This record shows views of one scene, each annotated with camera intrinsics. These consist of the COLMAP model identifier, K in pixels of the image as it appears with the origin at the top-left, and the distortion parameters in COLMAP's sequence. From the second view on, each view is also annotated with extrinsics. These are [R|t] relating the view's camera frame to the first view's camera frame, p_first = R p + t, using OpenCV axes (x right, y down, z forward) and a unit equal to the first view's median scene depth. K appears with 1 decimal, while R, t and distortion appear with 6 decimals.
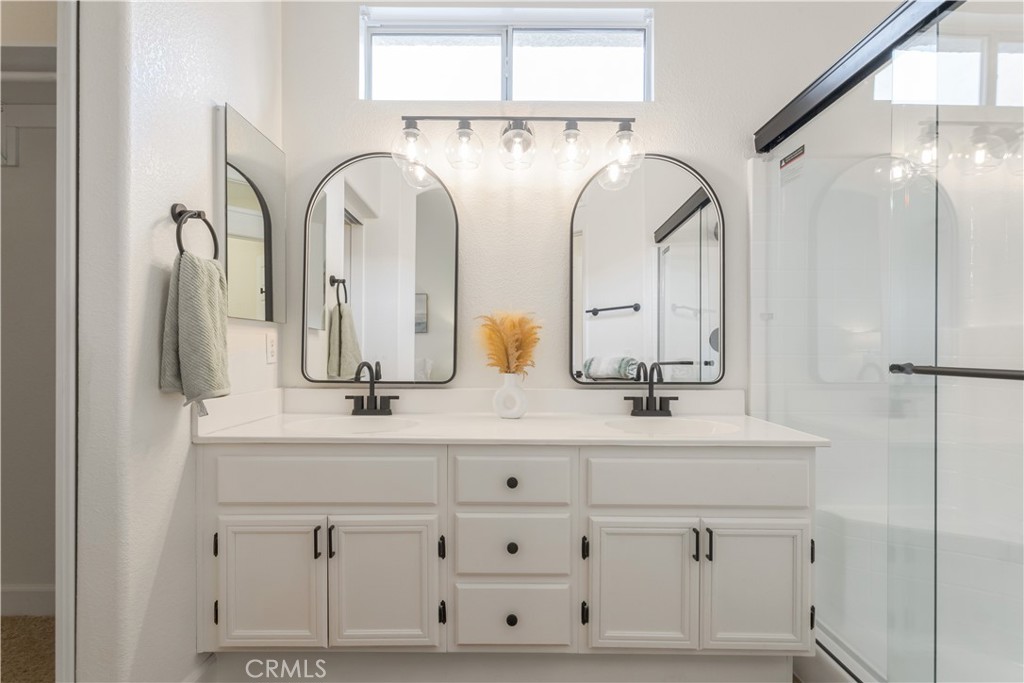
lens RADIAL K [[495.3, 0, 509.9], [0, 495.3, 350.0], [0, 0, 1]] dist [-0.003484, 0.003148]
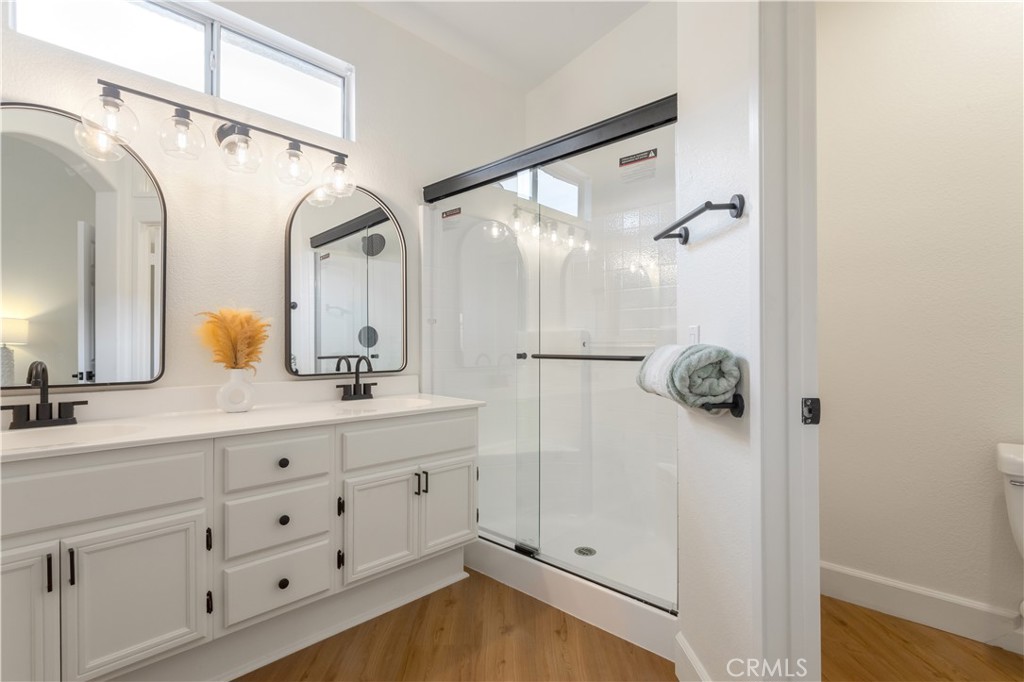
lens RADIAL K [[495.3, 0, 497.8], [0, 495.3, 346.3], [0, 0, 1]] dist [-0.003484, 0.003148]
pose [[0.705076, -0.005380, 0.709111, -0.351638], [0.003235, 0.999985, 0.004370, -0.002955], [-0.709124, -0.000787, 0.705083, -0.118287]]
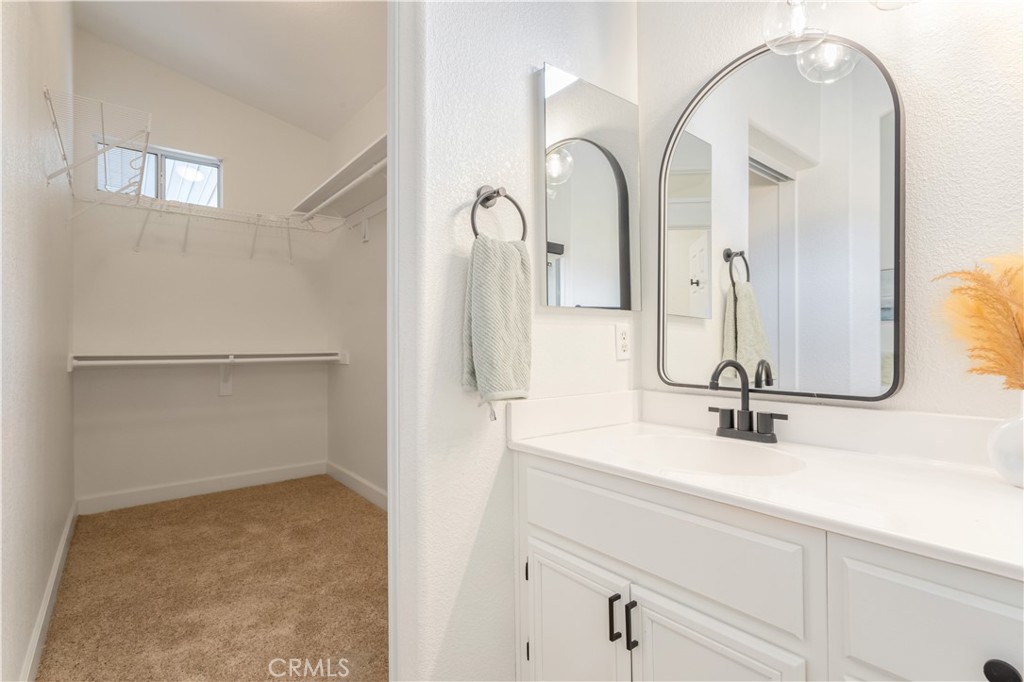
lens RADIAL K [[495.3, 0, 507.9], [0, 495.3, 339.8], [0, 0, 1]] dist [-0.003484, 0.003148]
pose [[0.615789, -0.015324, -0.787762, 0.058865], [0.007971, 0.999881, -0.013220, 0.002741], [0.787870, 0.001862, 0.615838, 0.350988]]
